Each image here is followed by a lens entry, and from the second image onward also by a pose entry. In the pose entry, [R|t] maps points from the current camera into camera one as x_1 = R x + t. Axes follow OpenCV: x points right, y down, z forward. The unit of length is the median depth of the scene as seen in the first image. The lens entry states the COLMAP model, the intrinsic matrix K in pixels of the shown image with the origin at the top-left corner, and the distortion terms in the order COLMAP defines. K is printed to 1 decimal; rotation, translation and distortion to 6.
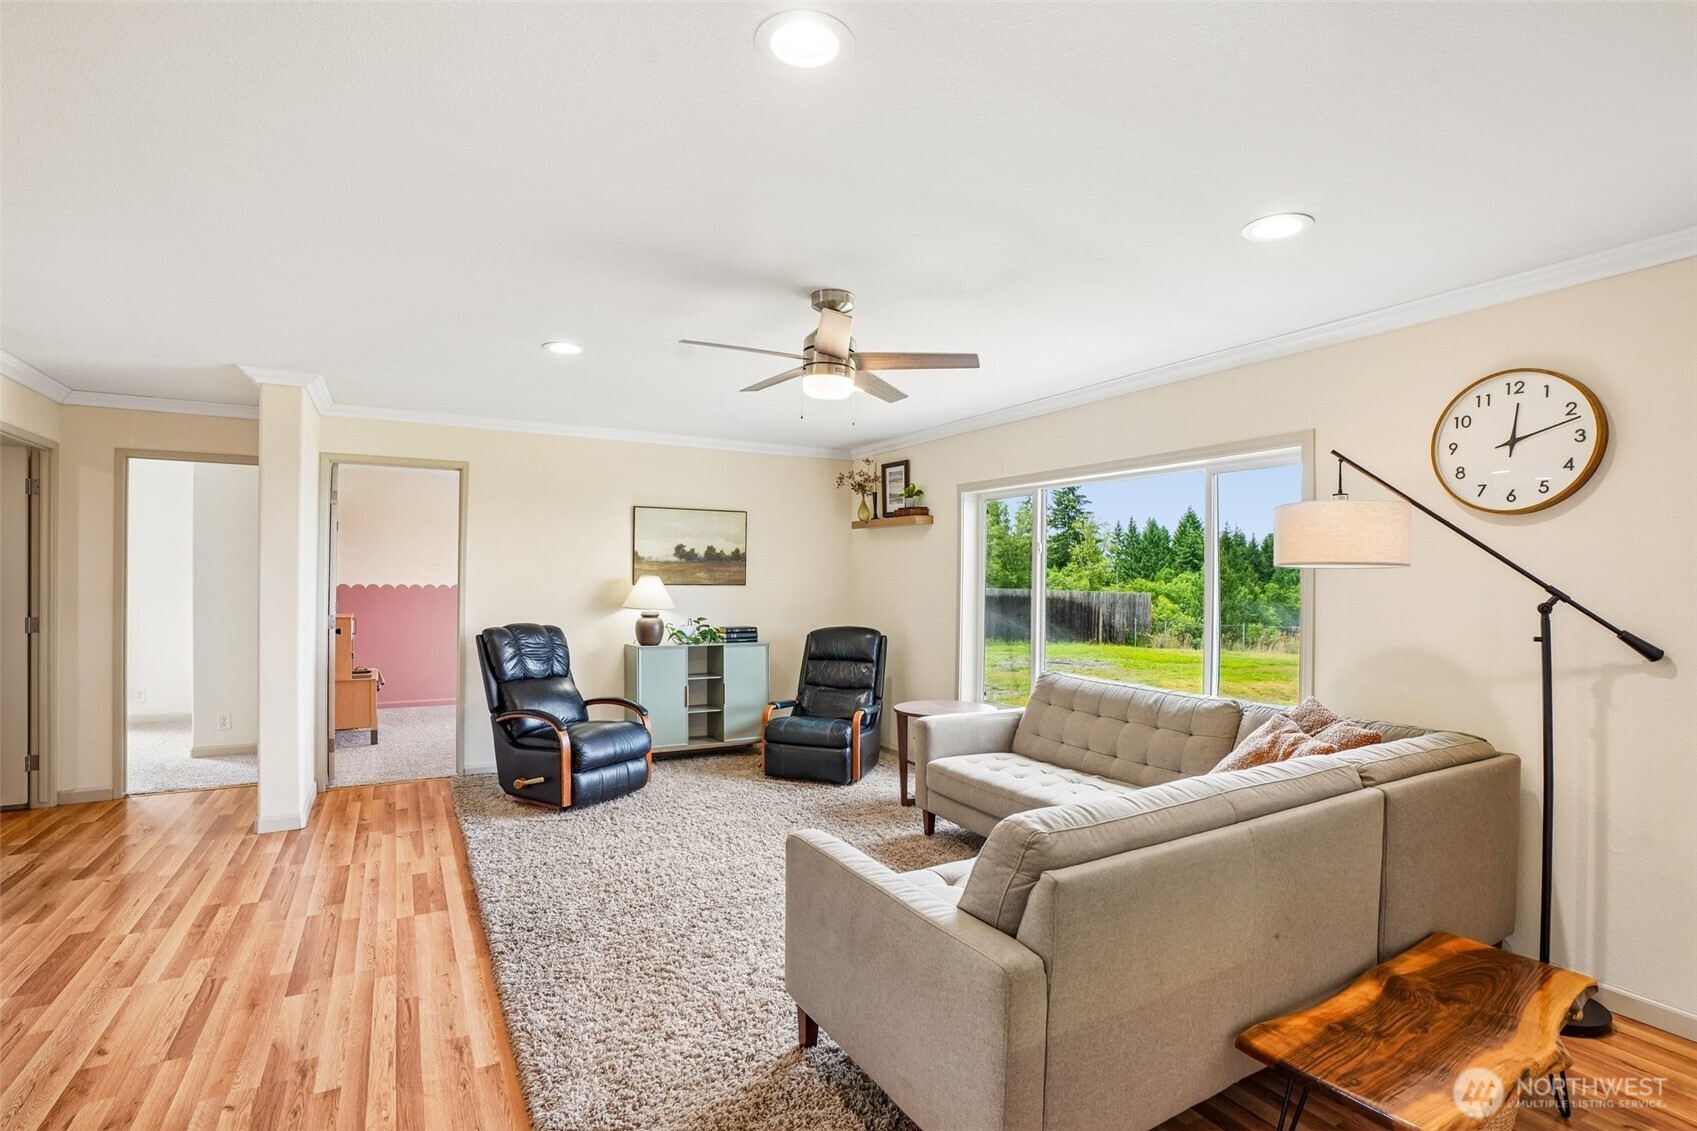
lens RADIAL K [[814.2, 0, 848.5], [0, 814.2, 581.1], [0, 0, 1]] dist [-0.073351, 0.027427]
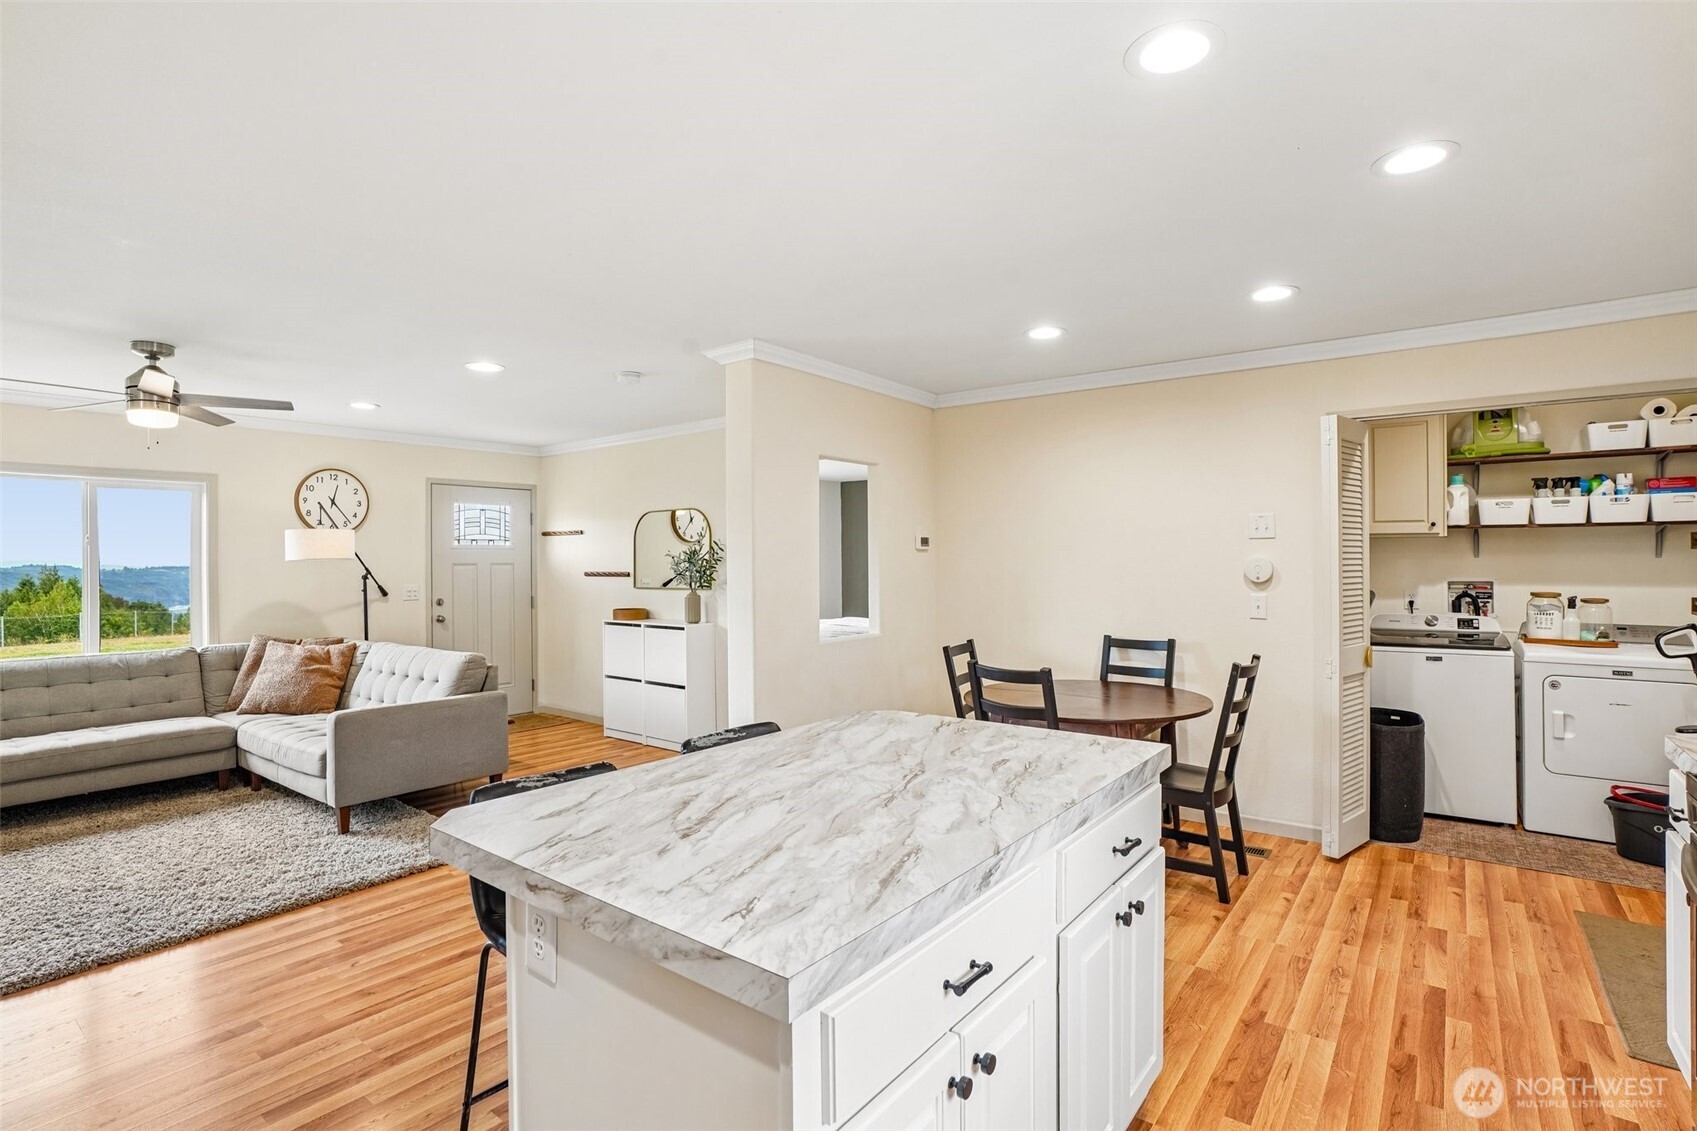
lens RADIAL K [[790.1, 0, 846.5], [0, 790.1, 560.8], [0, 0, 1]] dist [-0.064265, 0.020654]
pose [[-0.377695, -0.009849, 0.925878, -1.025673], [0.005882, 0.999898, 0.013036, -0.020921], [-0.925911, 0.010370, -0.377598, 0.299758]]
